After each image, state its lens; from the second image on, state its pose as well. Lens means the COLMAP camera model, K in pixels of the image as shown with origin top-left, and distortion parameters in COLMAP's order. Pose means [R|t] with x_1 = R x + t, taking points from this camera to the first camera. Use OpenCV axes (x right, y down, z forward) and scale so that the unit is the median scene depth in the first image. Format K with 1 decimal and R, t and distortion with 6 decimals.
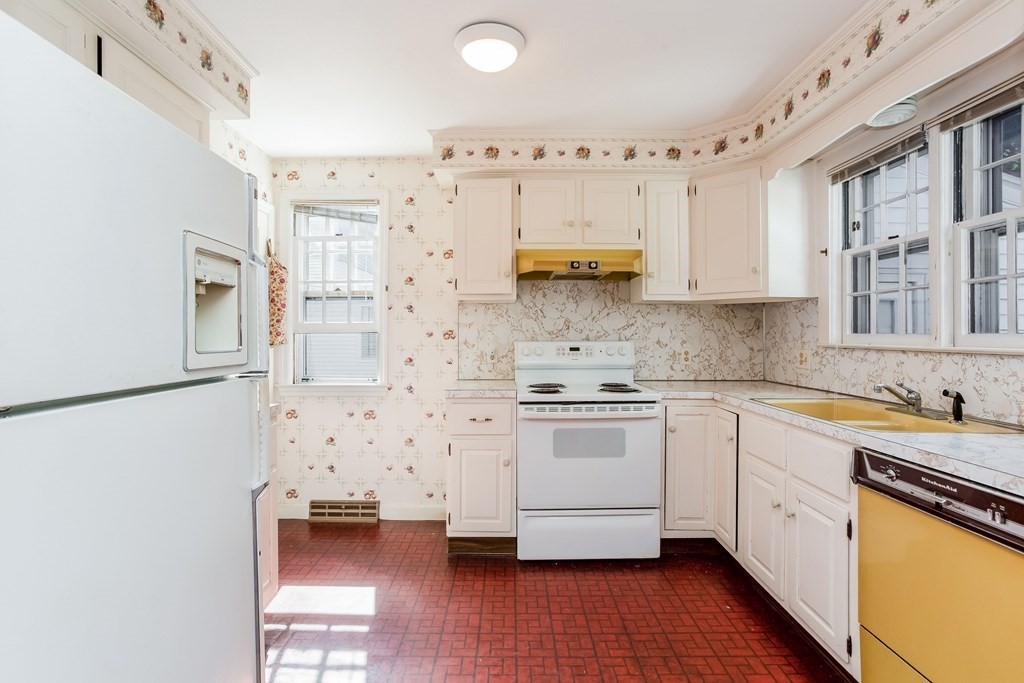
lens RADIAL K [[501.7, 0, 503.5], [0, 501.7, 331.1], [0, 0, 1]] dist [-0.056794, 0.032499]
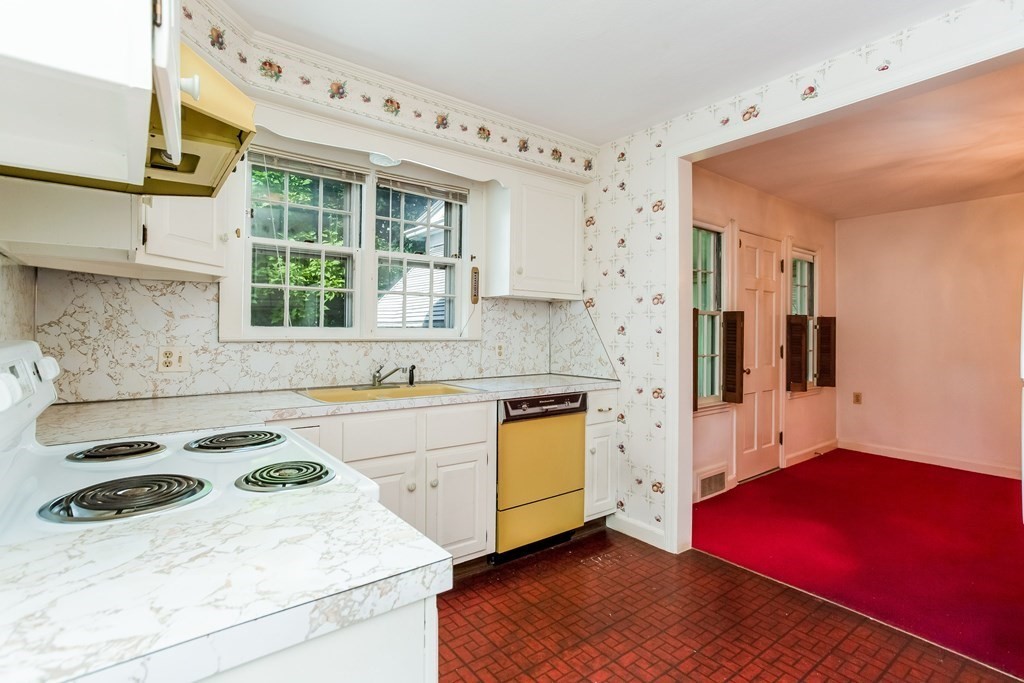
lens RADIAL K [[501.6, 0, 506.9], [0, 501.6, 322.6], [0, 0, 1]] dist [0.000584, 0.012251]
pose [[-0.609657, 0.000163, 0.792666, -0.325914], [-0.017623, 0.999750, -0.013760, 0.002447], [-0.792470, -0.022359, -0.609501, 1.110147]]
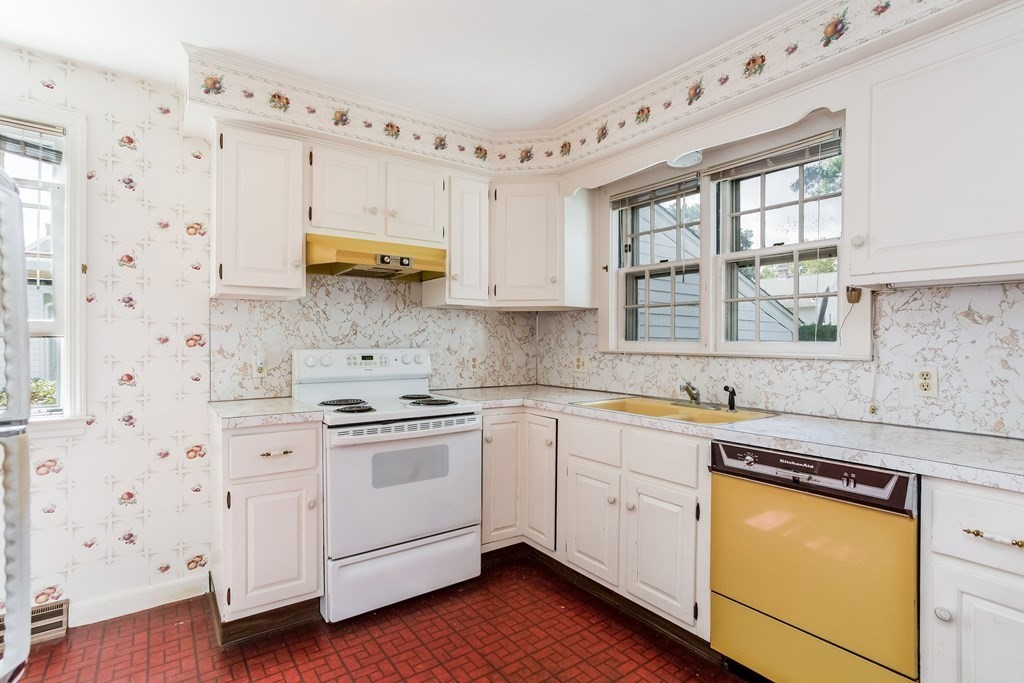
lens RADIAL K [[505.9, 0, 507.4], [0, 505.9, 344.2], [0, 0, 1]] dist [-0.056466, 0.033797]
pose [[0.808502, -0.001441, 0.588491, -0.200679], [-0.007704, 0.999885, 0.013032, -0.000345], [-0.588443, -0.015070, 0.808399, 0.187162]]
